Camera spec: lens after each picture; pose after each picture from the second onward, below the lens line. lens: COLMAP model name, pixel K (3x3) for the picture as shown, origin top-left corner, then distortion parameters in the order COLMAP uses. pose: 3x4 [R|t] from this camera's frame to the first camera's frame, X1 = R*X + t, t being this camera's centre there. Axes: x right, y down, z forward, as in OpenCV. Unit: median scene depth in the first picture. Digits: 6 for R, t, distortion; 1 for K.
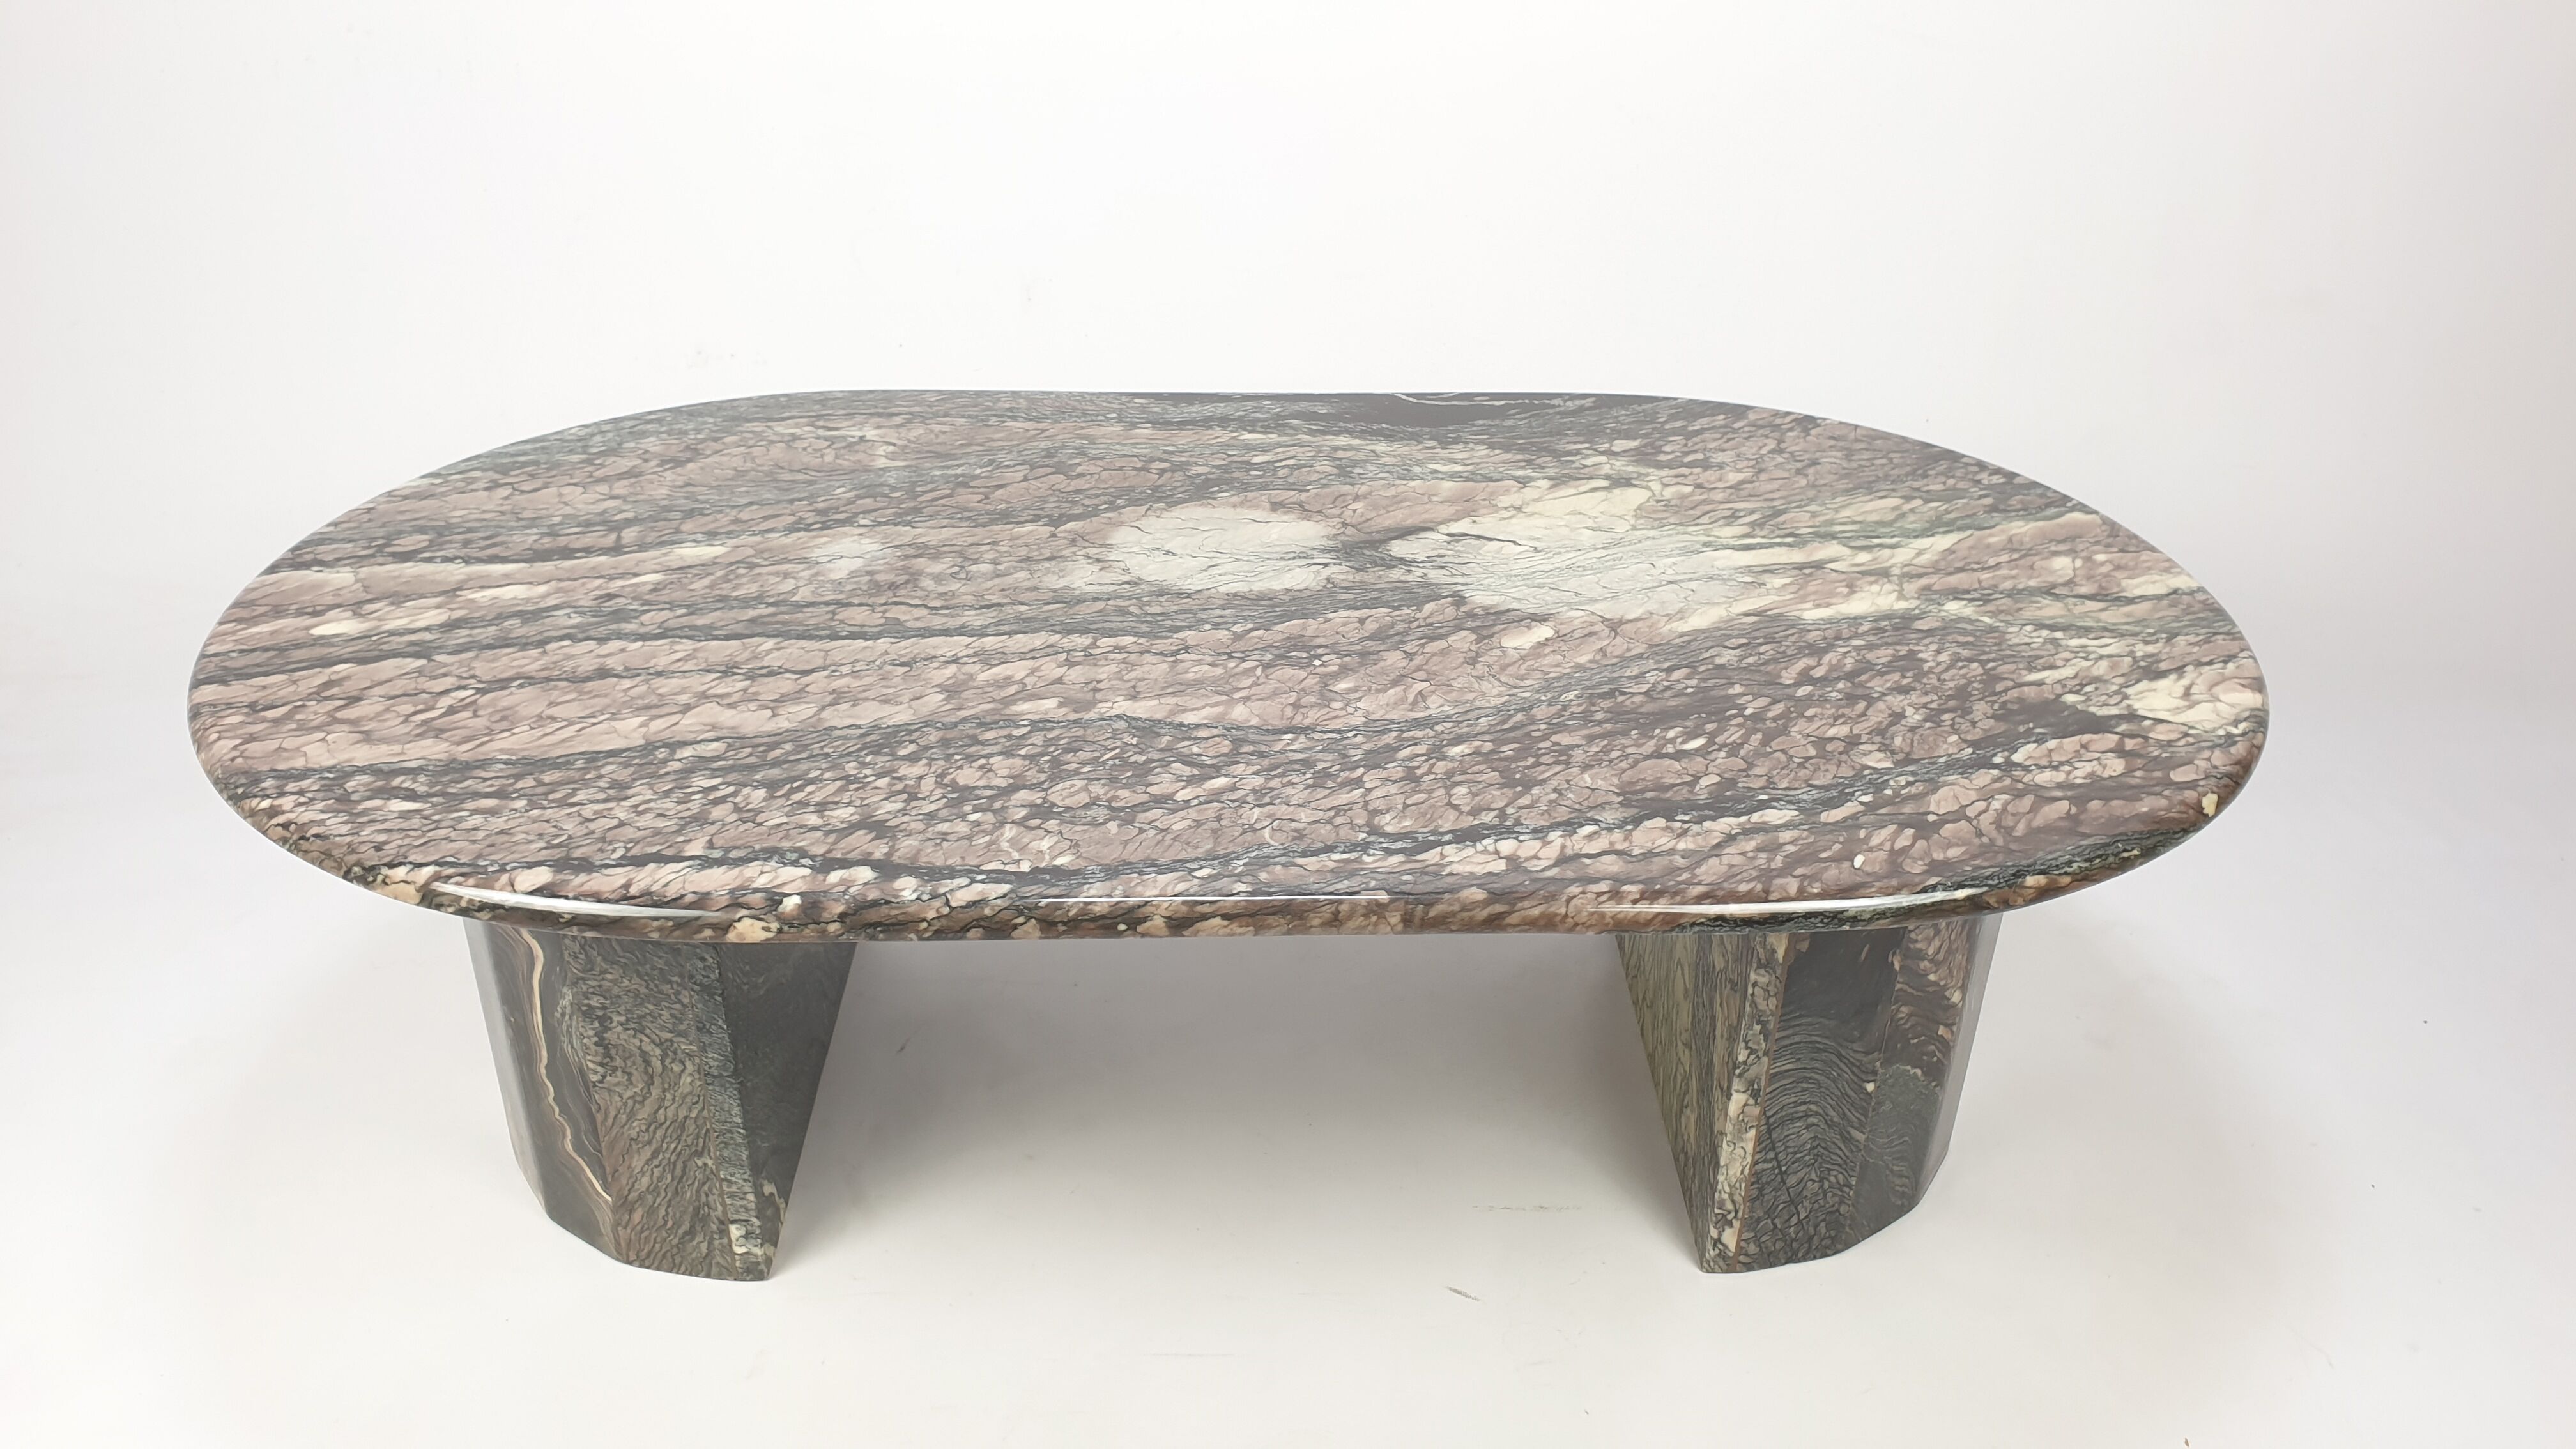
lens RADIAL K [[1994.6, 0, 1282.4], [0, 1994.6, 716.5], [0, 0, 1]] dist [0.076269, -0.153038]
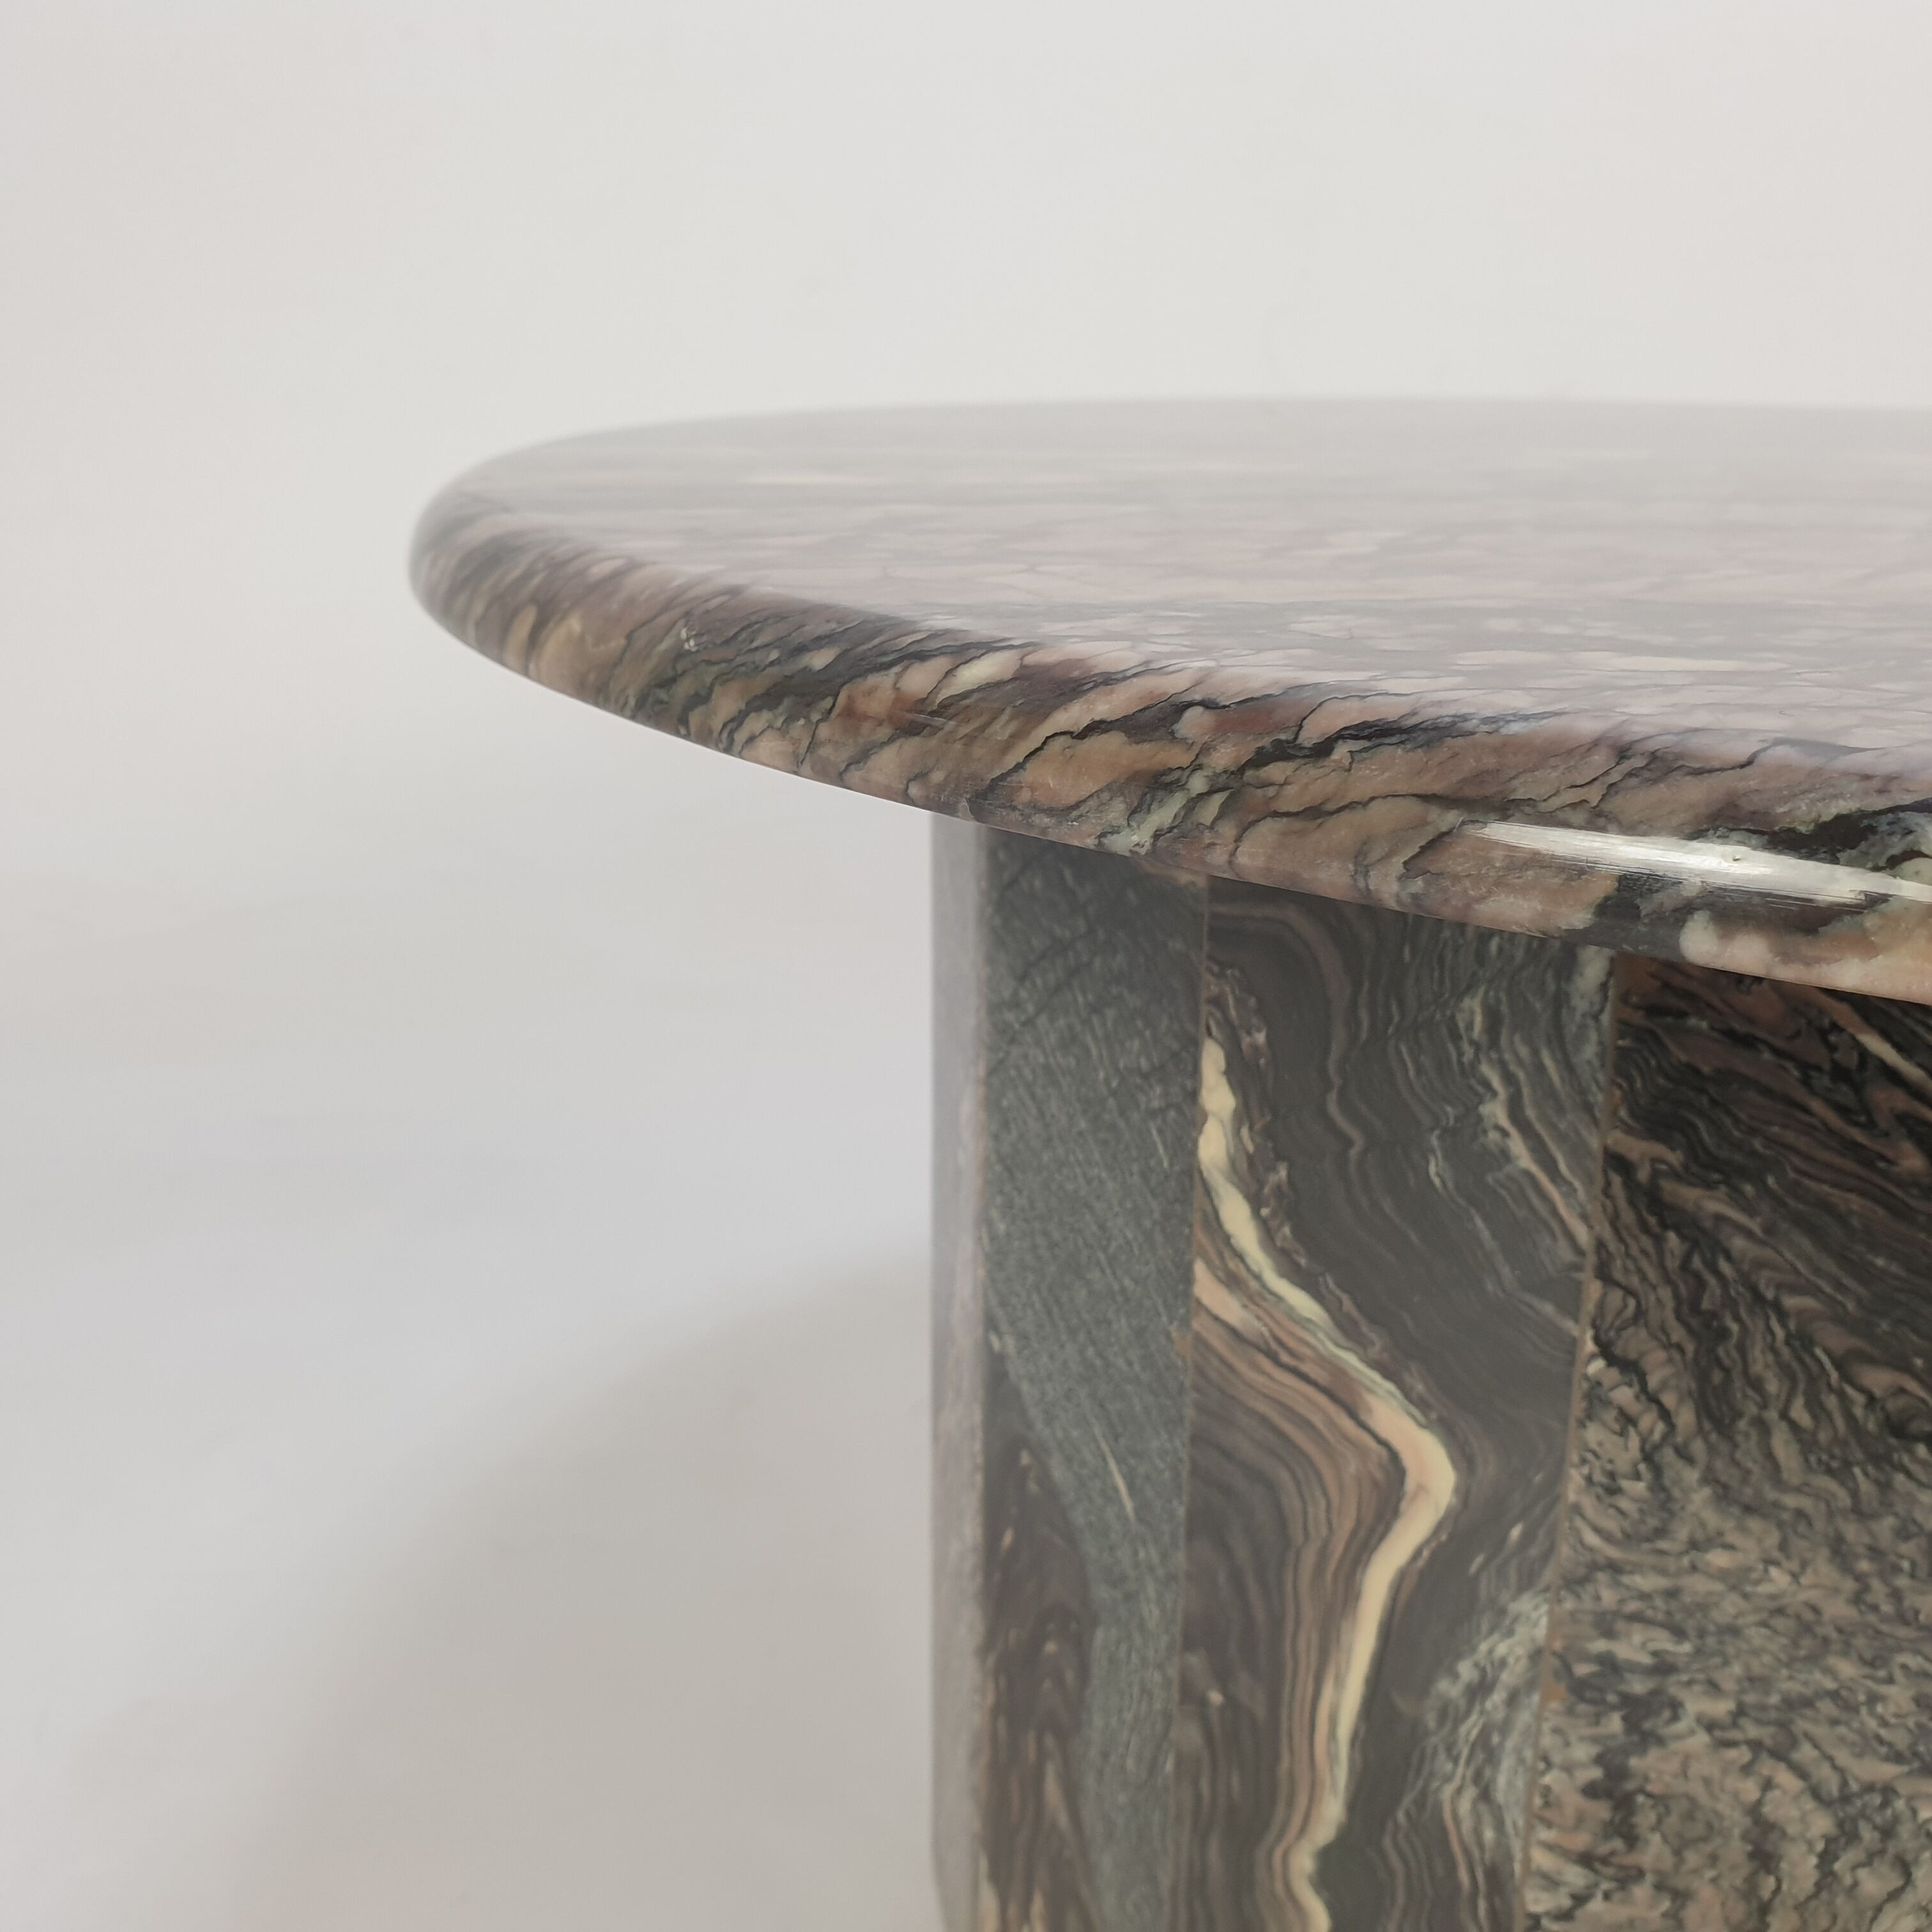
lens RADIAL K [[2055.9, 0, 1017.2], [0, 2055.9, 920.0], [0, 0, 1]] dist [-0.020705, 0.000000]
pose [[0.999698, 0.012745, -0.021033, -0.428328], [-0.016578, 0.980957, -0.193518, 0.096362], [0.018166, 0.193808, 0.980871, 0.679398]]
